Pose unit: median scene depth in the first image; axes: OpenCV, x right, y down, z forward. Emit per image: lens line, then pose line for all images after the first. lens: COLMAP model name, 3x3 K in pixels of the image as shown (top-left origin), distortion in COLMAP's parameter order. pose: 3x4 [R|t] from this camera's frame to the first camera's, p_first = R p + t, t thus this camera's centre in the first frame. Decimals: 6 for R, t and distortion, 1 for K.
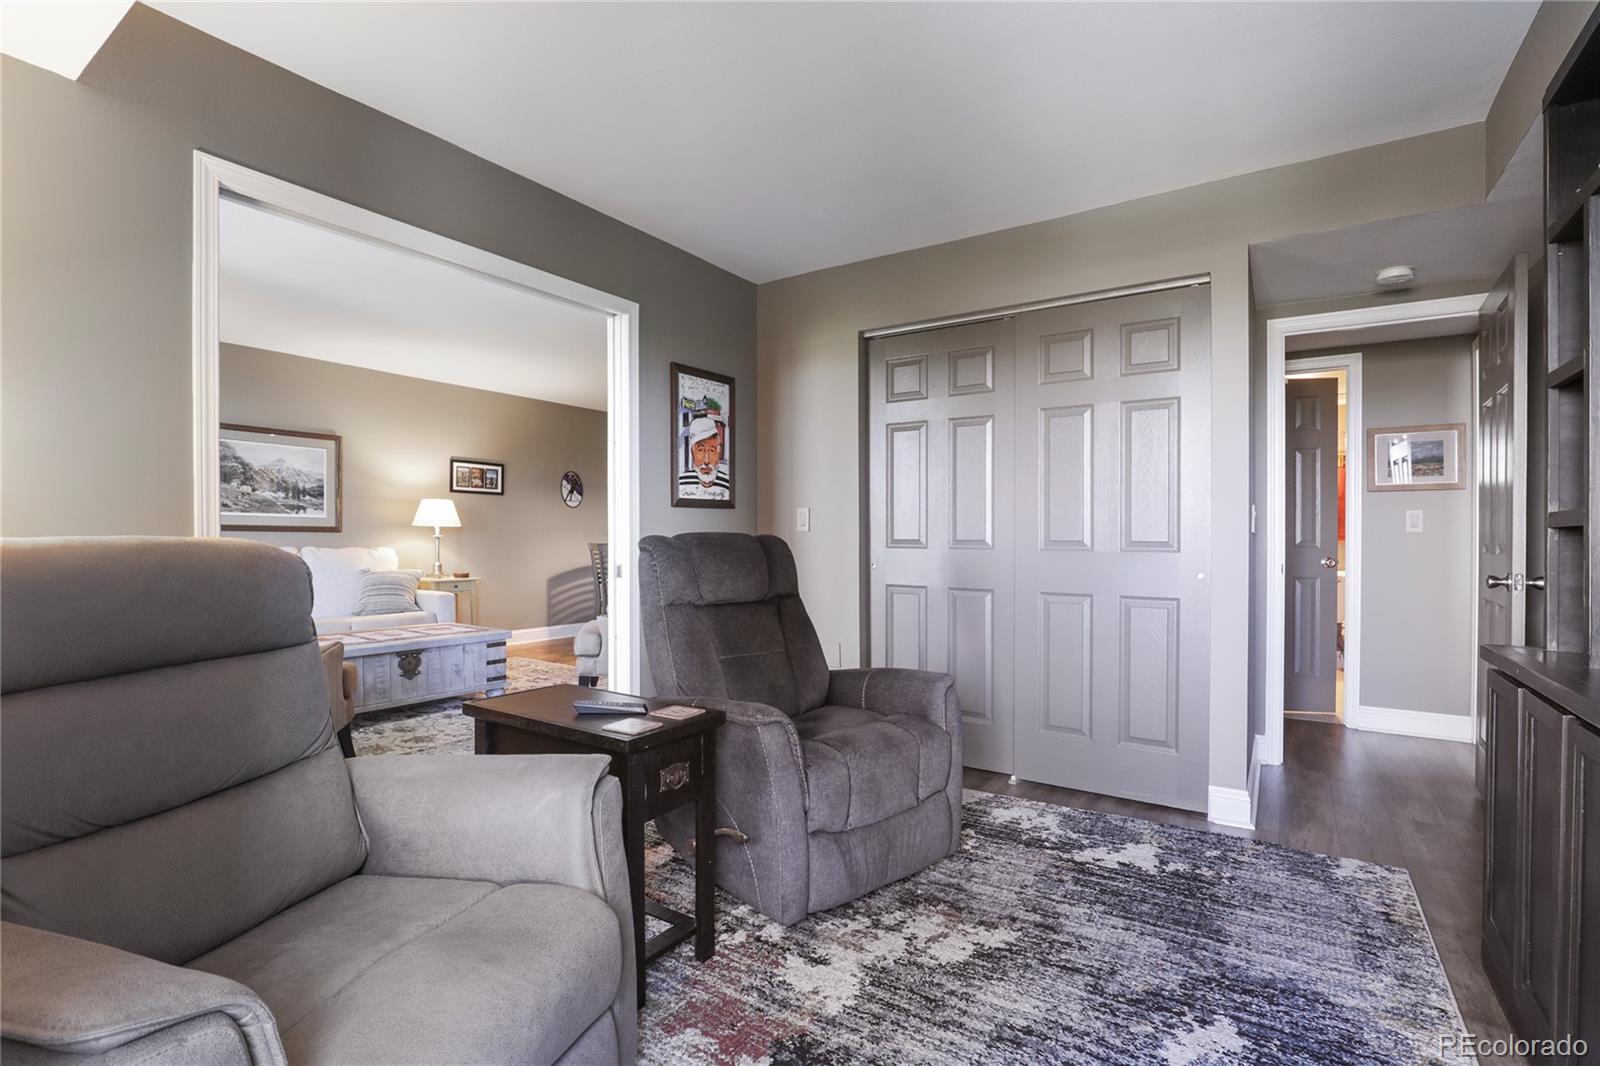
lens RADIAL K [[752.4, 0, 786.7], [0, 752.4, 556.6], [0, 0, 1]] dist [-0.023762, 0.000263]
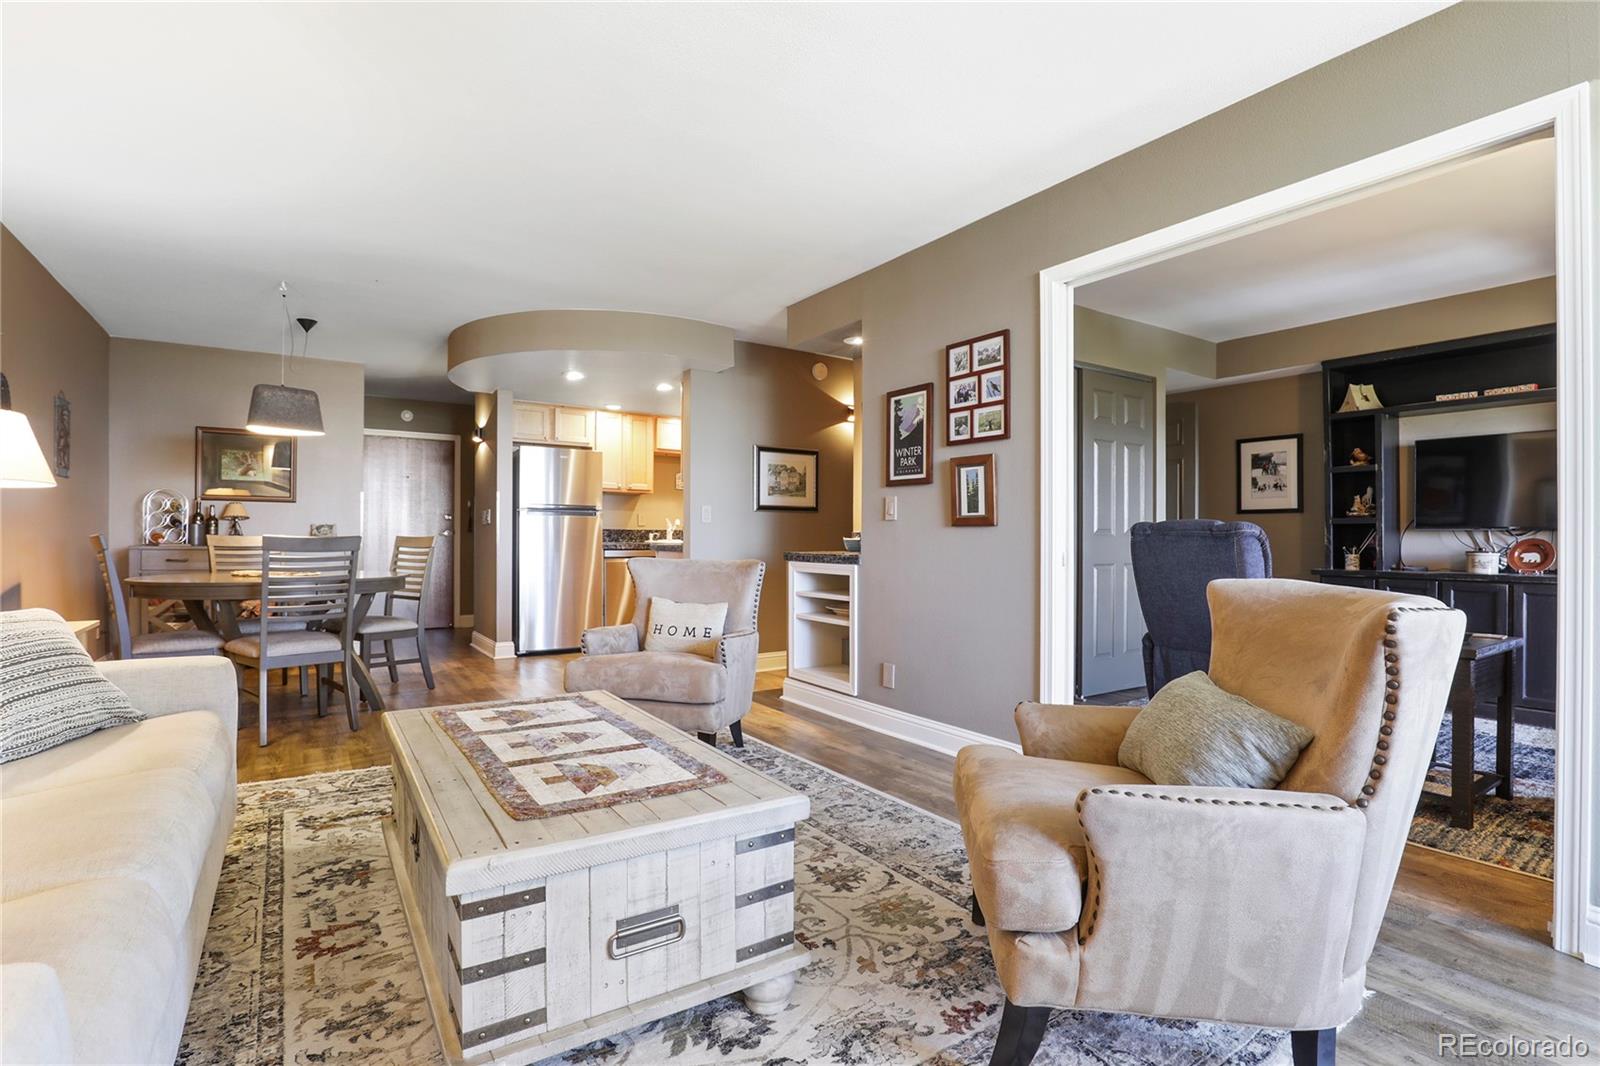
lens RADIAL K [[762.9, 0, 777.9], [0, 762.9, 536.0], [0, 0, 1]] dist [-0.015385, 0.000520]
pose [[0.392789, -0.008711, 0.919588, -0.712363], [0.023569, 0.999722, -0.000597, -0.010255], [-0.919327, 0.021909, 0.392885, 0.557758]]
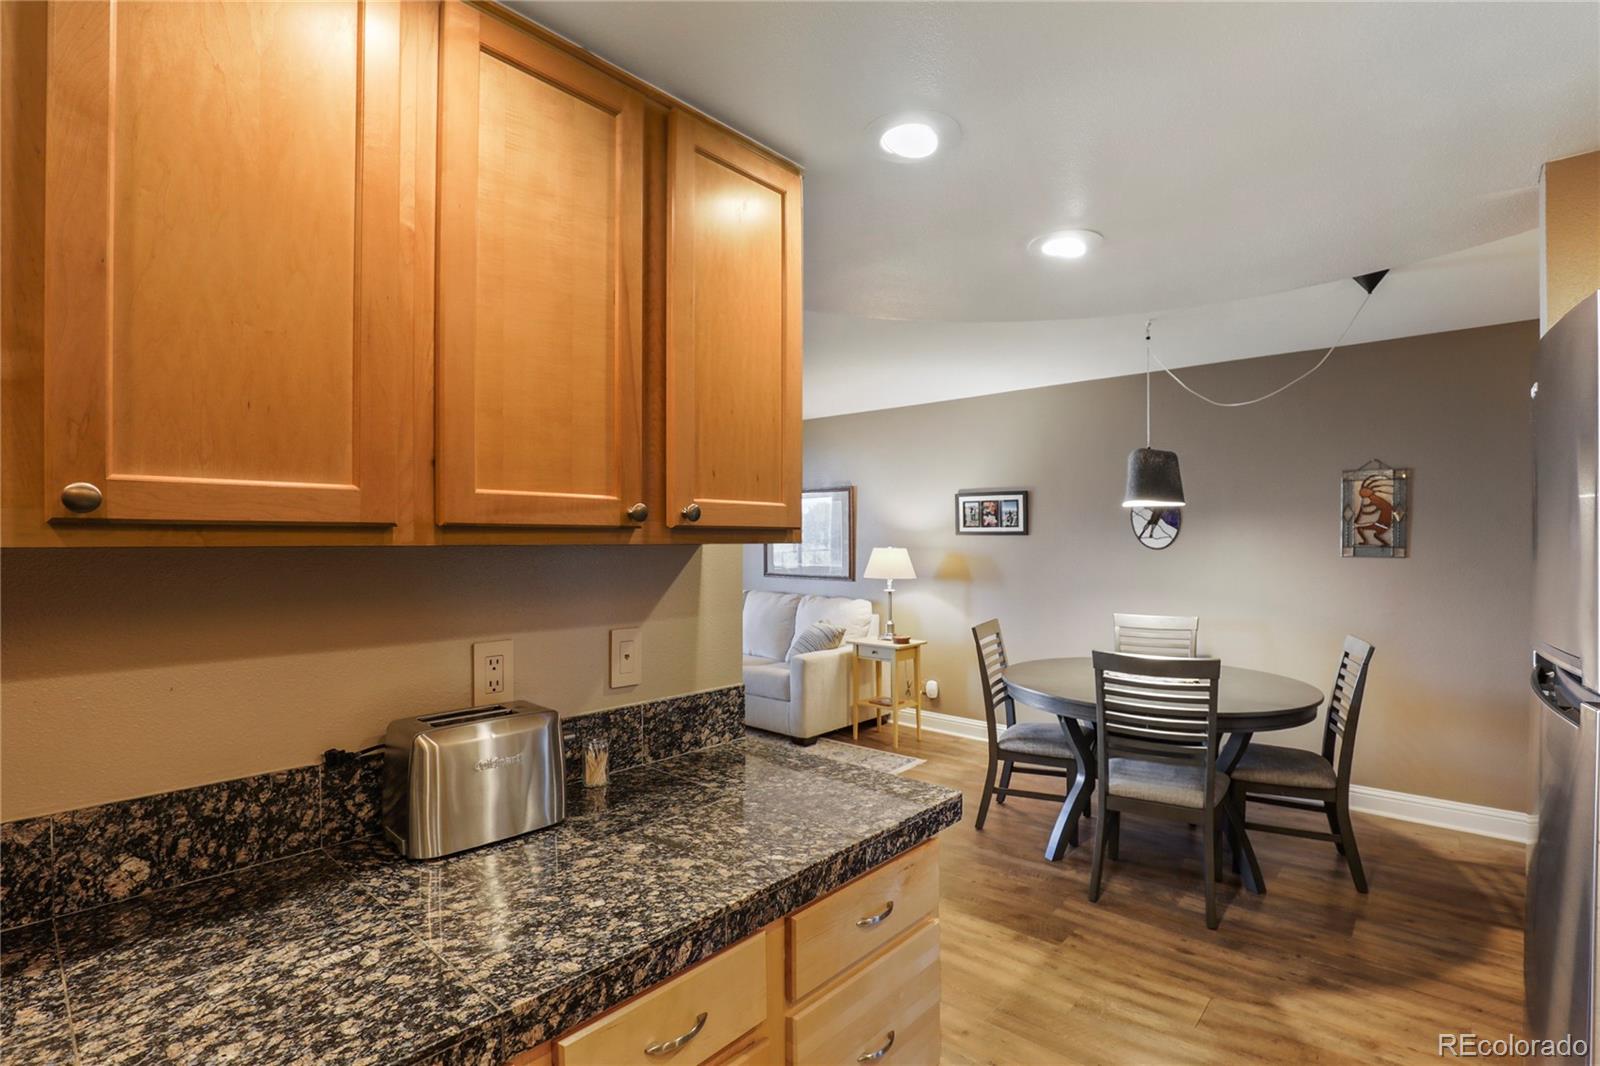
lens RADIAL K [[747.7, 0, 805.2], [0, 747.7, 537.7], [0, 0, 1]] dist [-0.025783, 0.000808]
pose [[-0.115455, -0.009607, -0.993266, 0.436122], [-0.027279, 0.999607, -0.006497, -0.087107], [0.992938, 0.026345, -0.115671, 1.105621]]
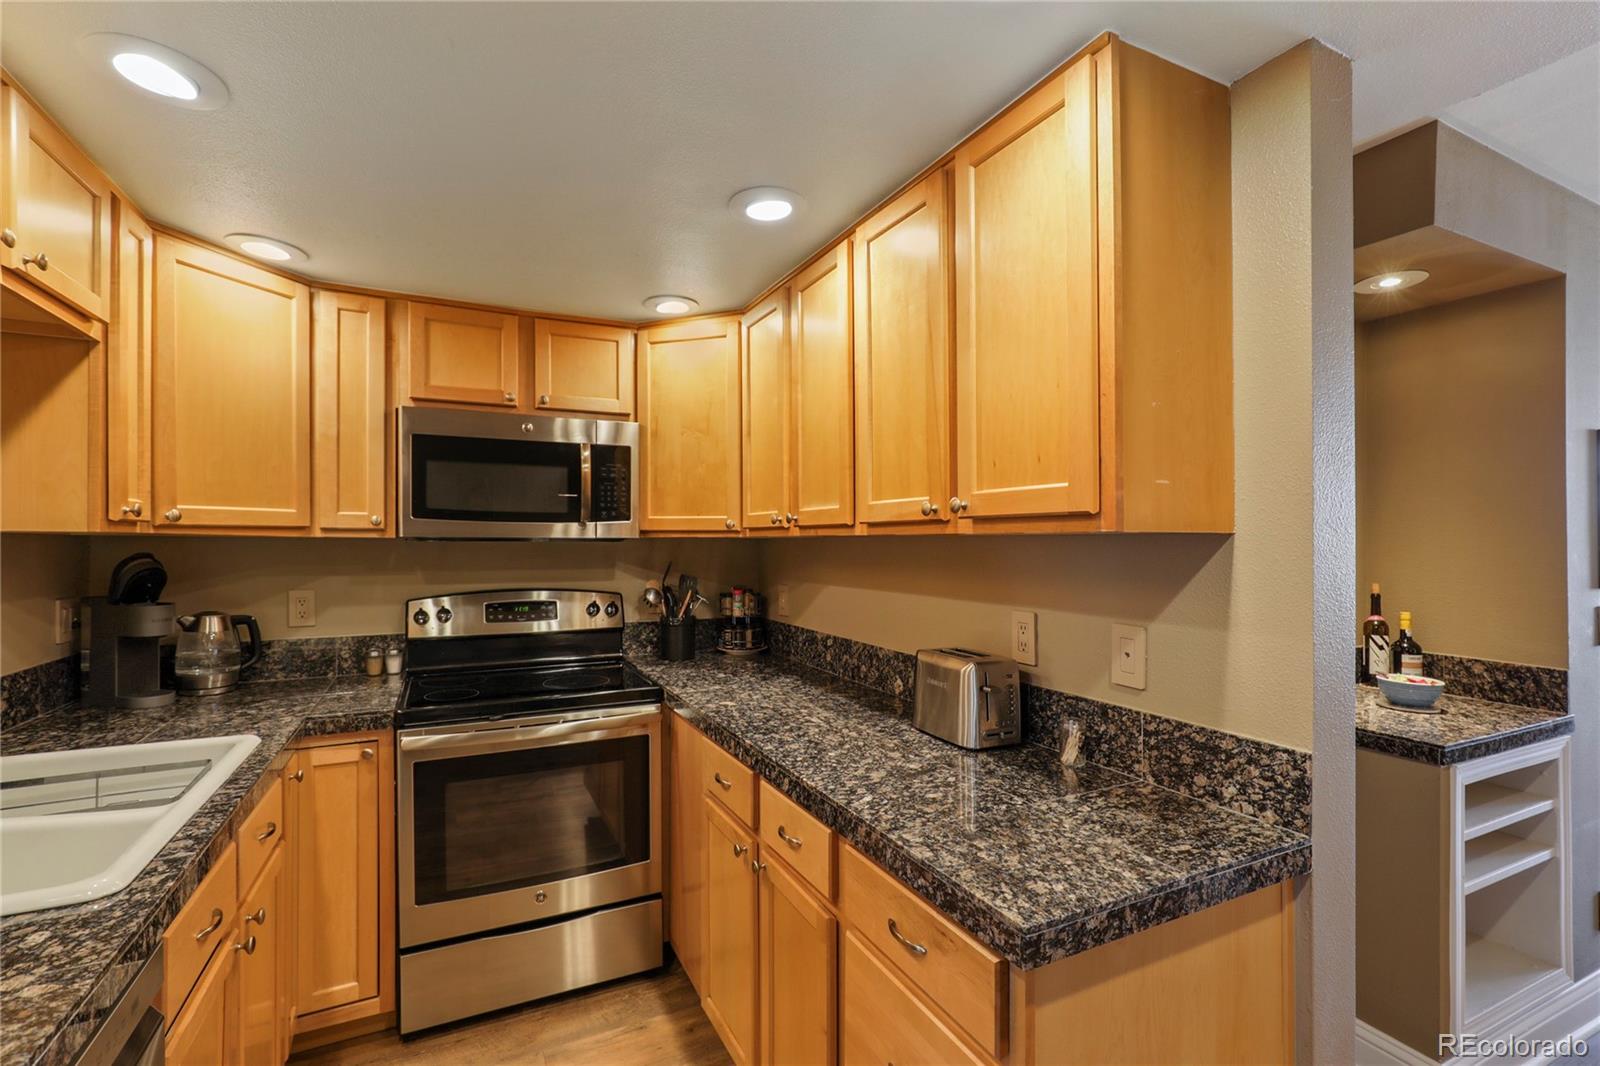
lens RADIAL K [[746.6, 0, 794.7], [0, 746.6, 539.8], [0, 0, 1]] dist [-0.003224, 0.000442]
pose [[-0.870456, -0.008465, 0.492174, 0.143614], [0.003994, 0.999698, 0.024259, -0.090105], [-0.492231, 0.023082, -0.870159, 1.291143]]
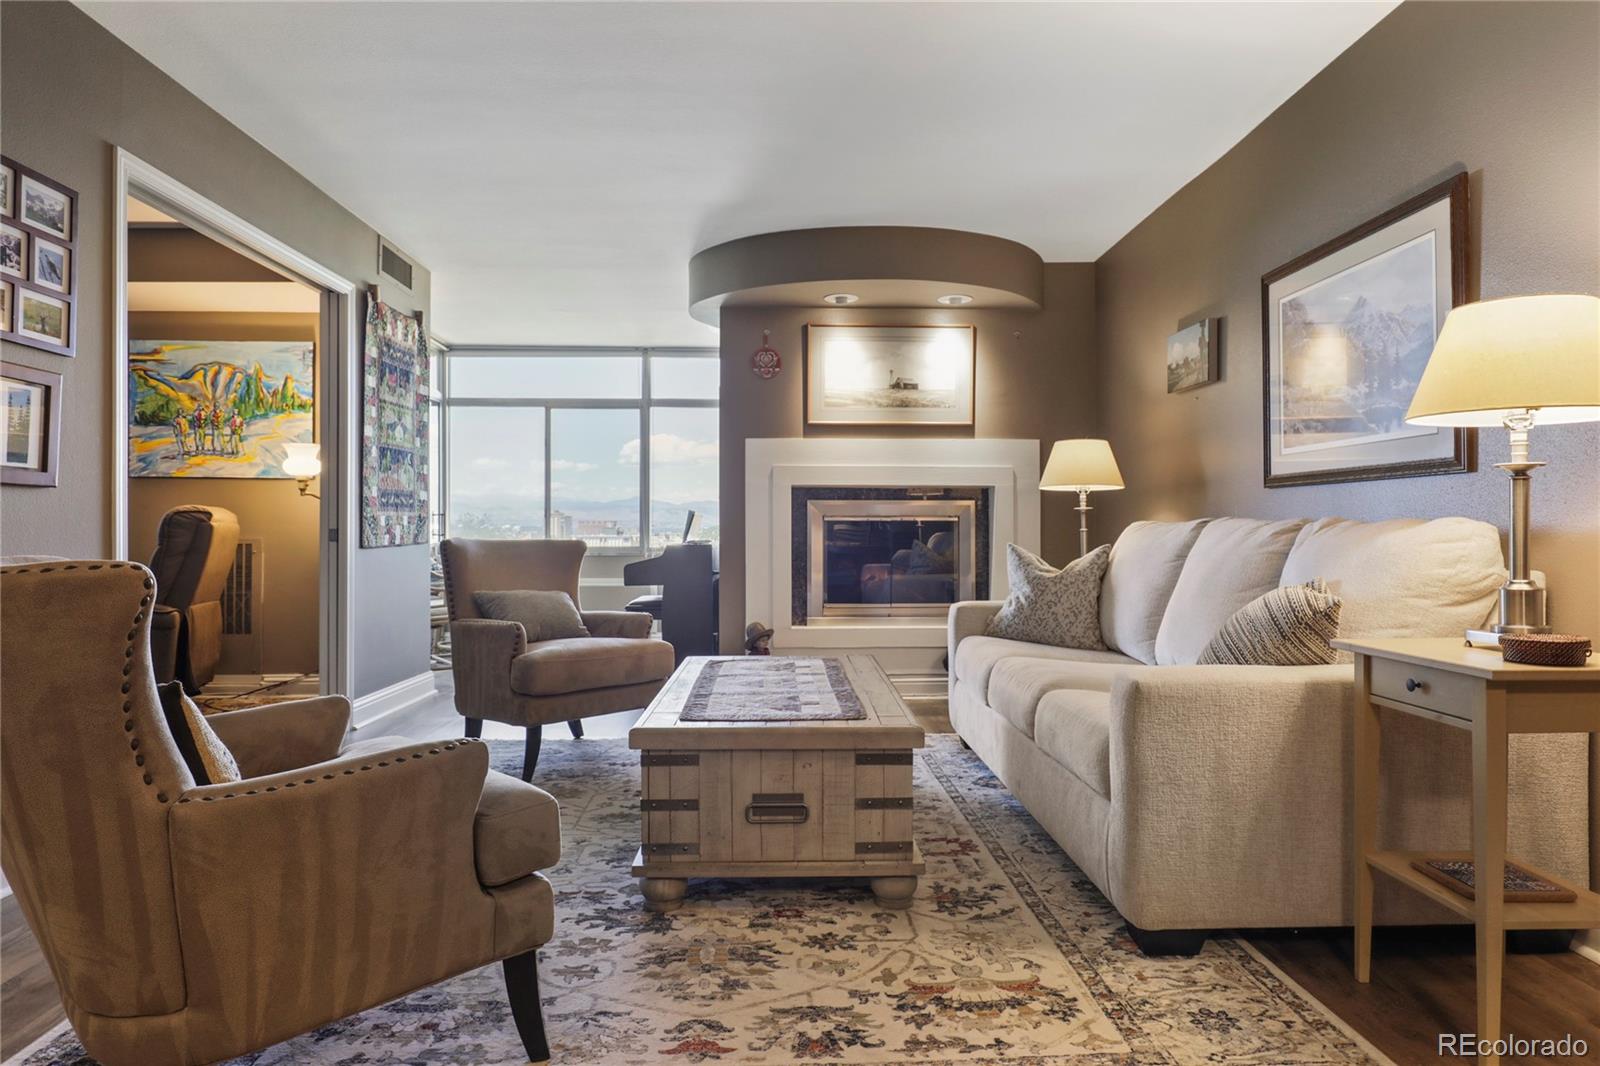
lens RADIAL K [[951.2, 0, 801.3], [0, 951.2, 534.6], [0, 0, 1]] dist [-0.012795, 0.001877]
pose [[-0.805880, -0.005044, -0.592058, -0.131693], [-0.020818, 0.999587, 0.019821, -0.008116], [0.591713, 0.028299, -0.805652, 1.217302]]
